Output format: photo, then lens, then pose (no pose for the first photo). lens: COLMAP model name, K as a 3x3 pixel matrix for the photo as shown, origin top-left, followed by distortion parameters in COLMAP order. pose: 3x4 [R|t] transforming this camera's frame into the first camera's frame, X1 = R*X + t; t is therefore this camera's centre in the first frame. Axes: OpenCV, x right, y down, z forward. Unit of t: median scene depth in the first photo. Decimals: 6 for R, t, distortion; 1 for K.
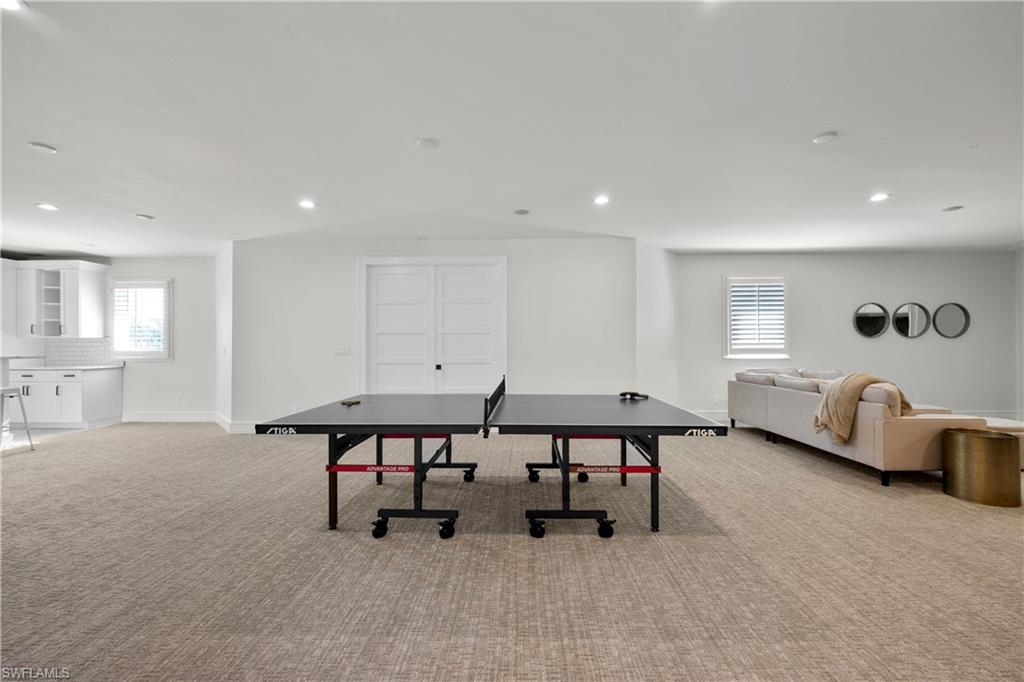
lens RADIAL K [[415.0, 0, 512.0], [0, 415.0, 341.0], [0, 0, 1]] dist [-0.001046, -0.000059]
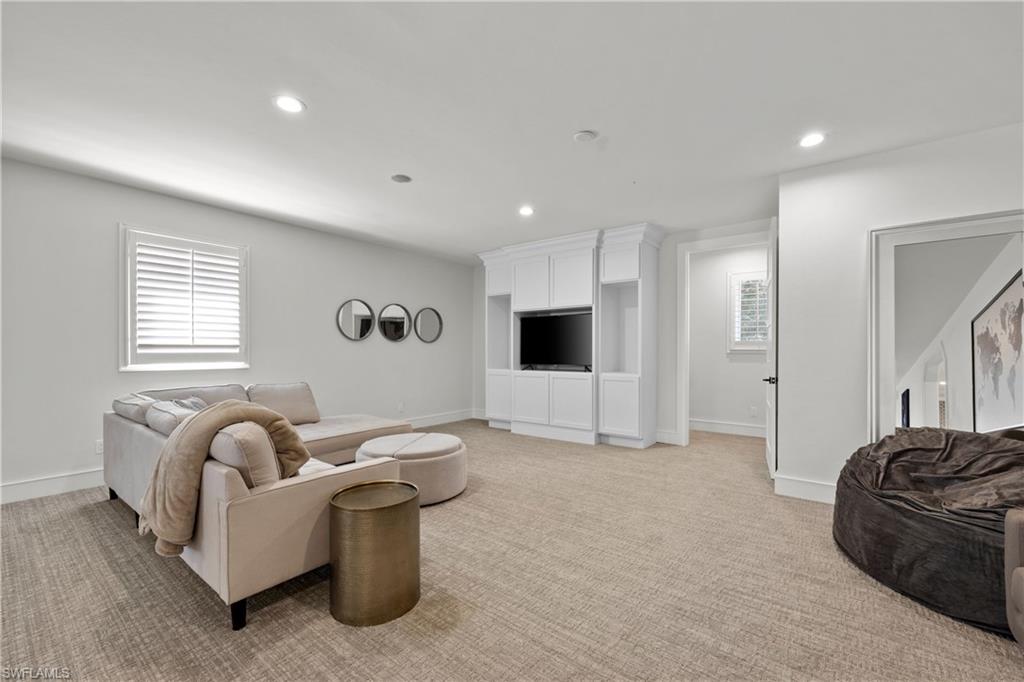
lens RADIAL K [[415.0, 0, 512.0], [0, 415.0, 341.0], [0, 0, 1]] dist [-0.001046, -0.000059]
pose [[0.598853, 0.023276, 0.800521, 0.382707], [-0.017245, 0.999721, -0.016167, 0.000716], [-0.800673, -0.004123, 0.599087, 0.240014]]
